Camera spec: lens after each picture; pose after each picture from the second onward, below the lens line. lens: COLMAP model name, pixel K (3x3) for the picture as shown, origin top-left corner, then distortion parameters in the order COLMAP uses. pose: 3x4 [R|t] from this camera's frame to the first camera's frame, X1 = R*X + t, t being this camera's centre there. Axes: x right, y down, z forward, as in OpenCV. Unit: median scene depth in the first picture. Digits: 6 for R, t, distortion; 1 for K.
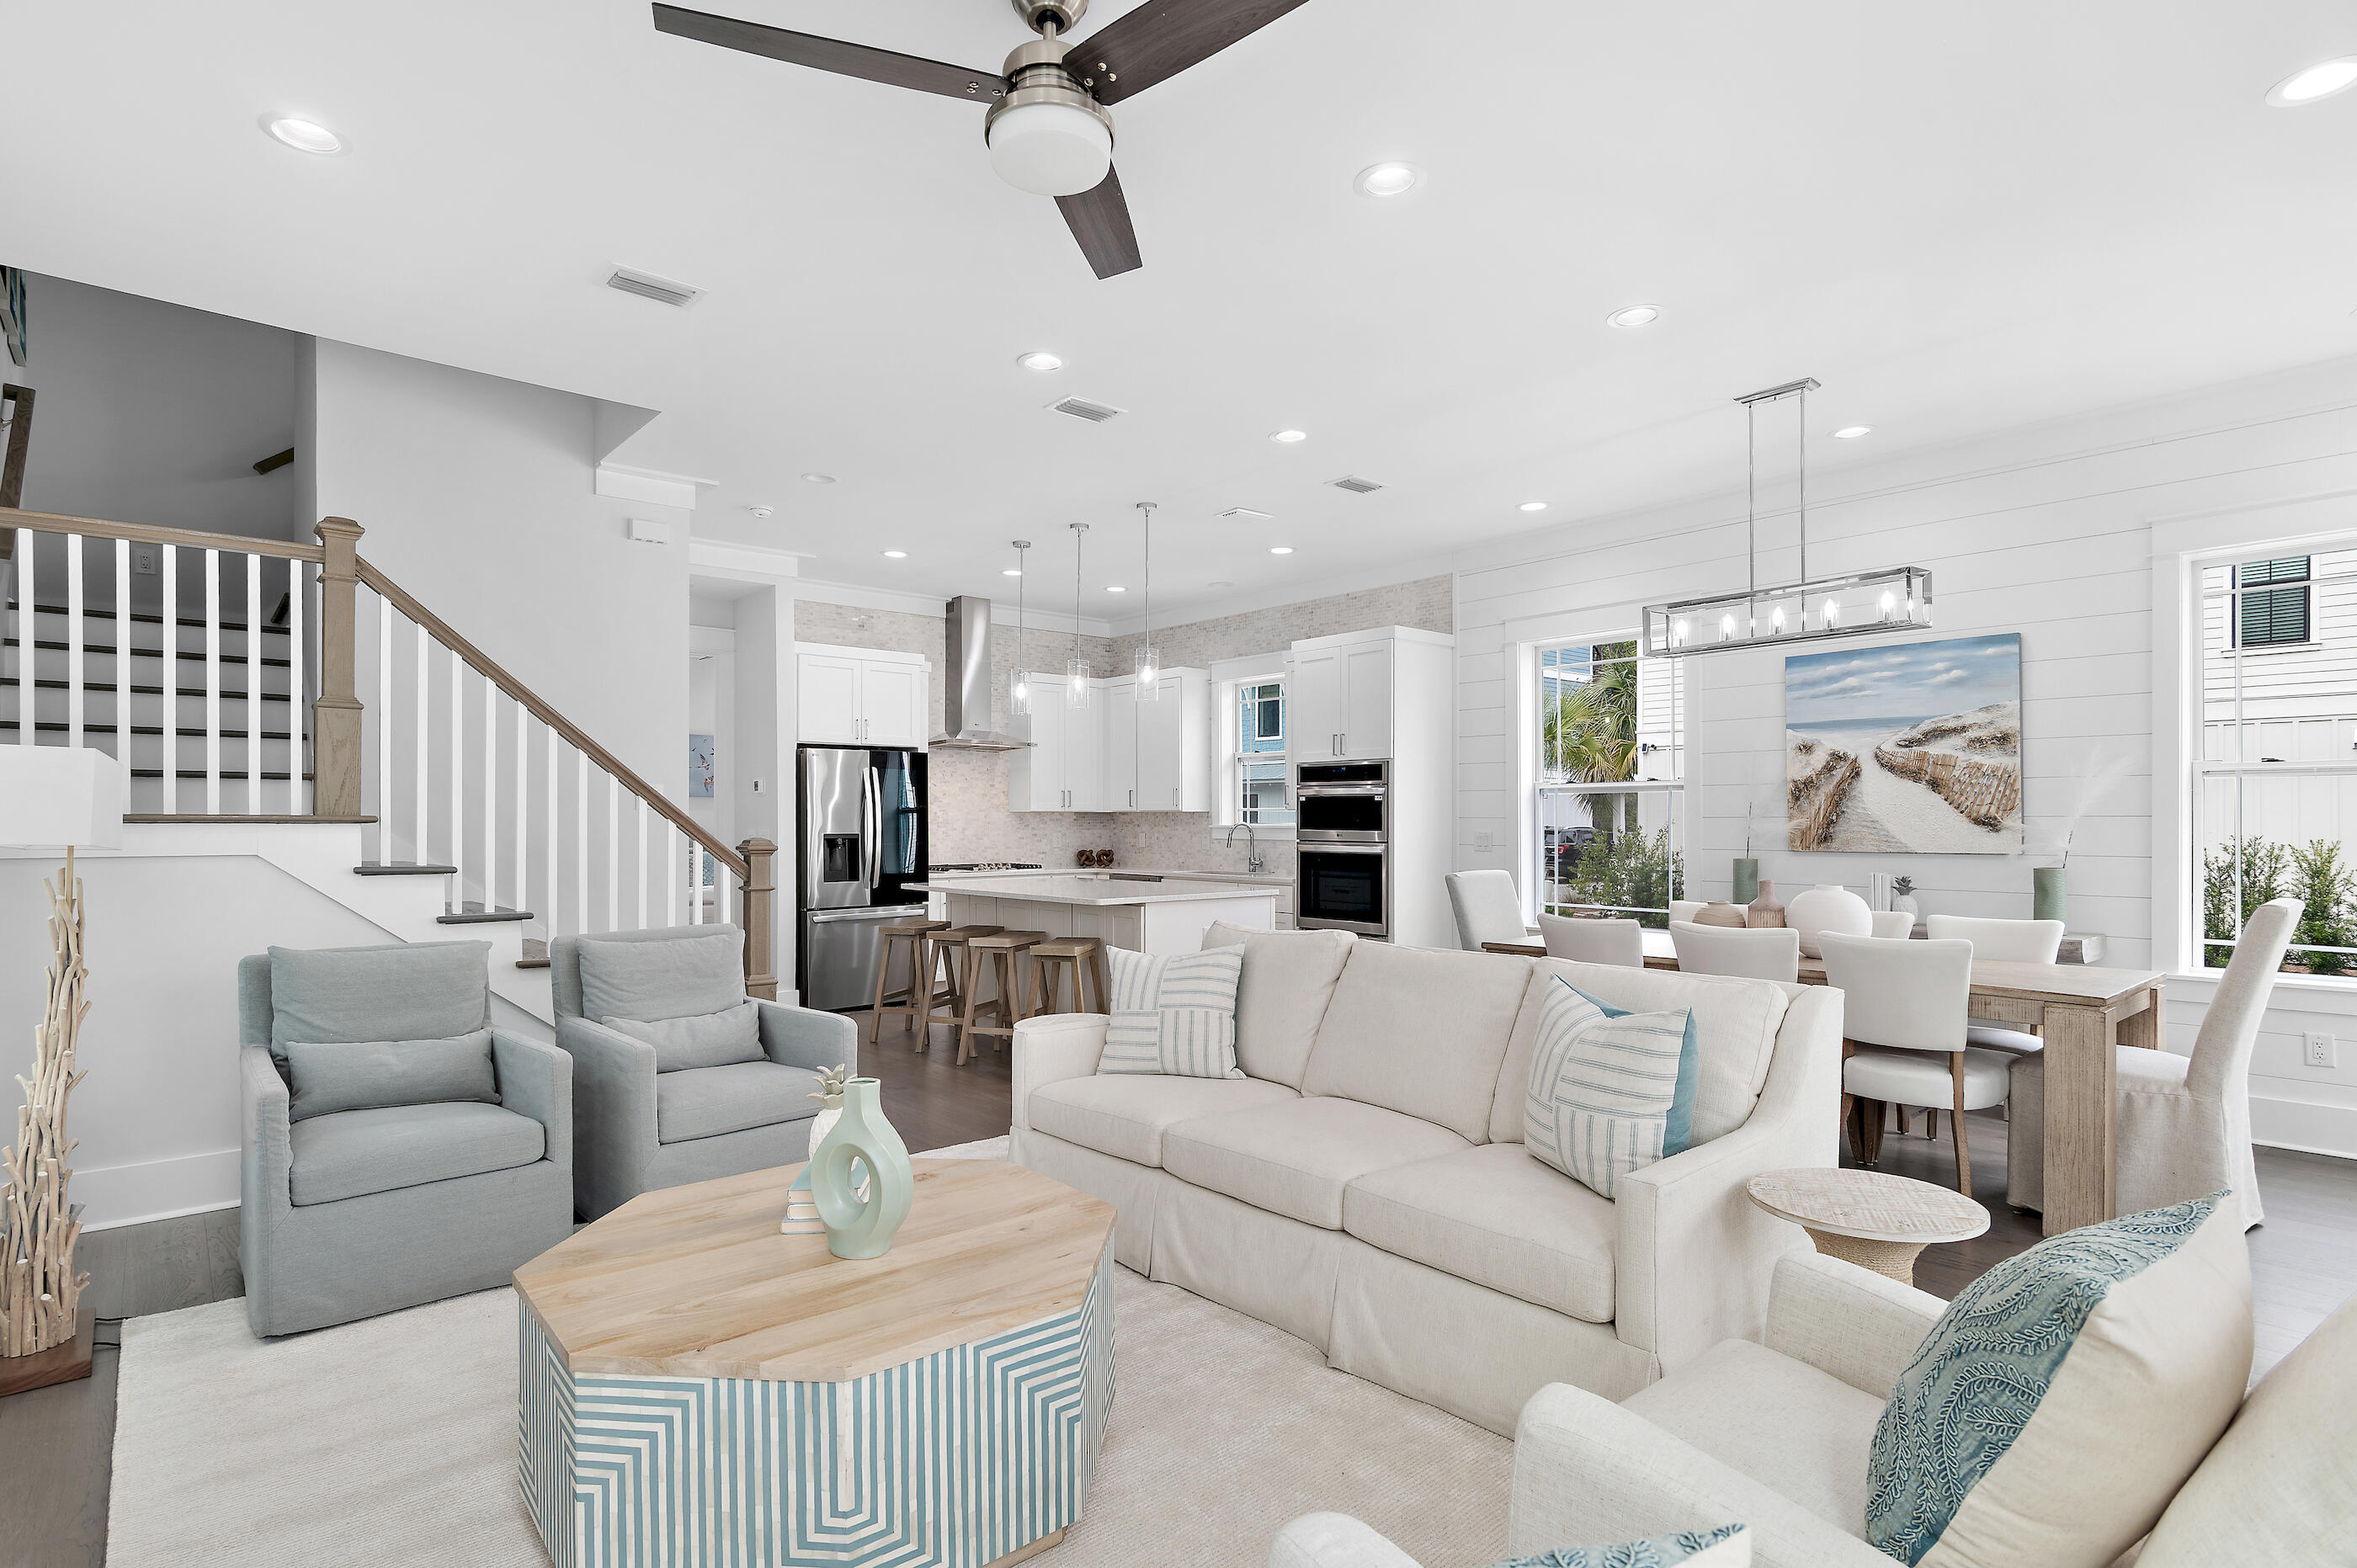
lens RADIAL K [[1169.3, 0, 1154.1], [0, 1169.3, 825.0], [0, 0, 1]] dist [0.005410, -0.002540]
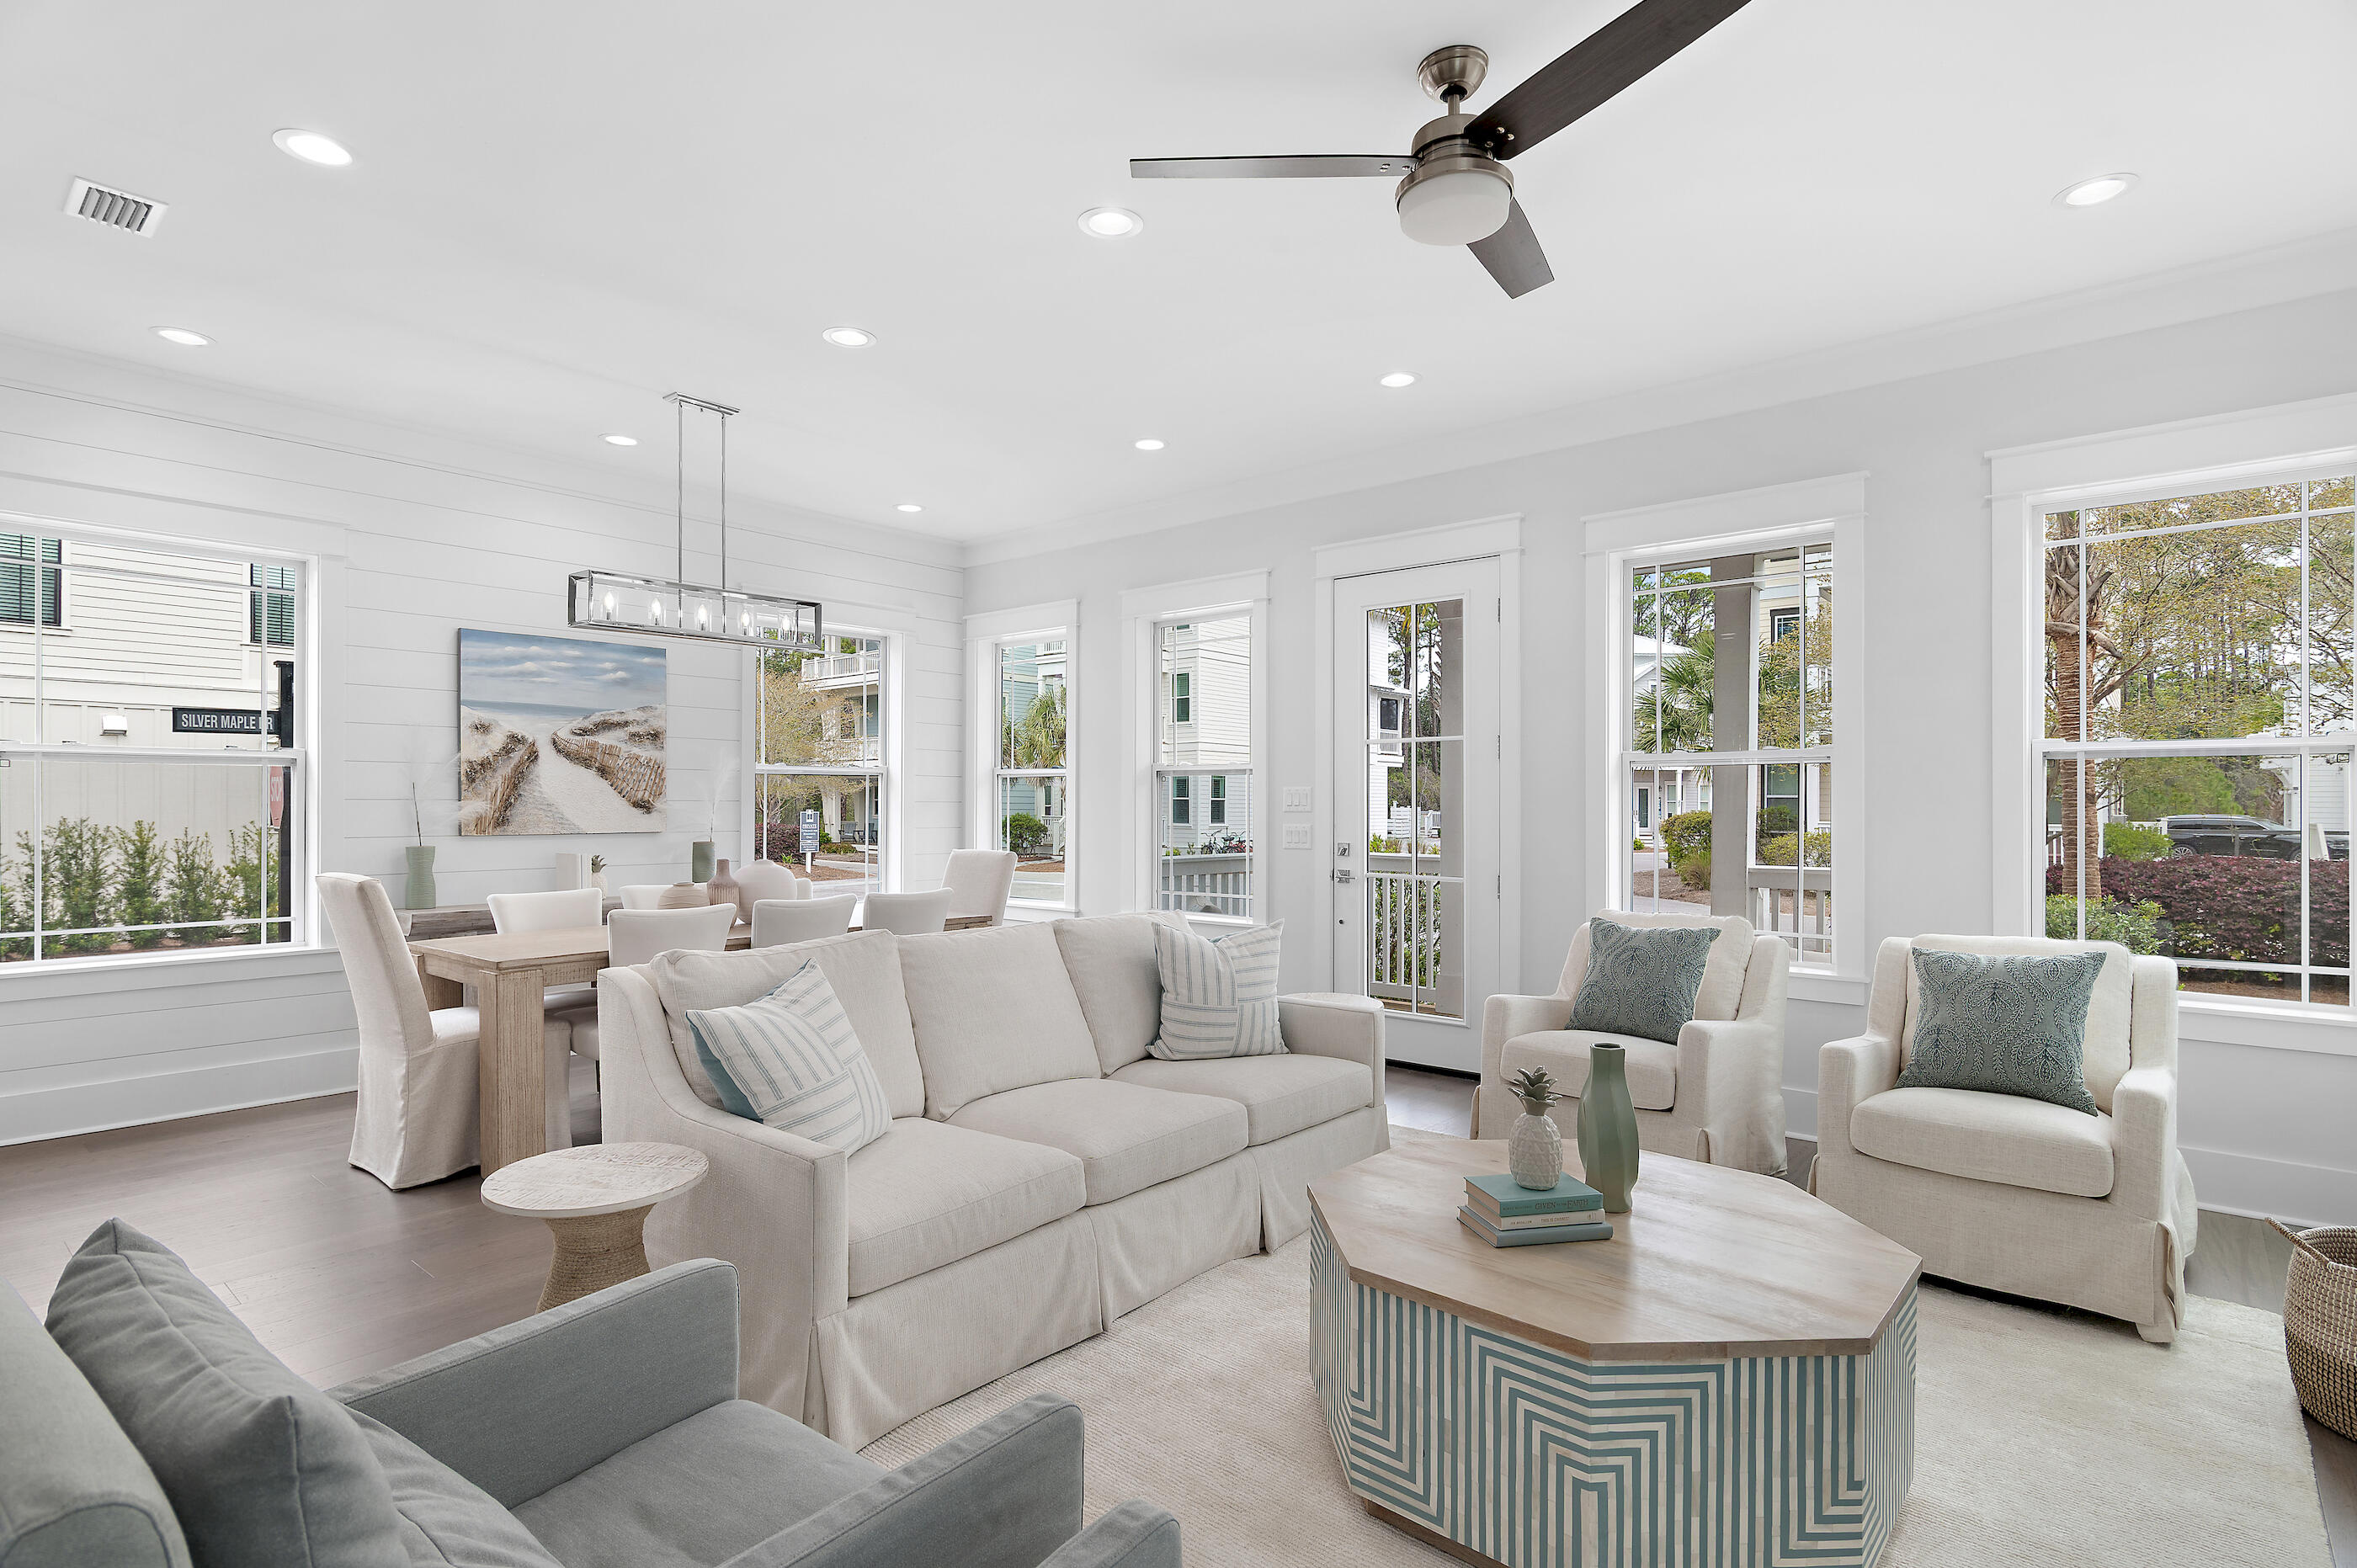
lens RADIAL K [[1169.3, 0, 1188.4], [0, 1169.3, 795.4], [0, 0, 1]] dist [0.005410, -0.002540]
pose [[-0.188905, 0.007085, 0.981970, -0.541661], [0.002911, 0.999974, -0.006655, -0.002856], [-0.981991, 0.001601, -0.188921, 0.685937]]
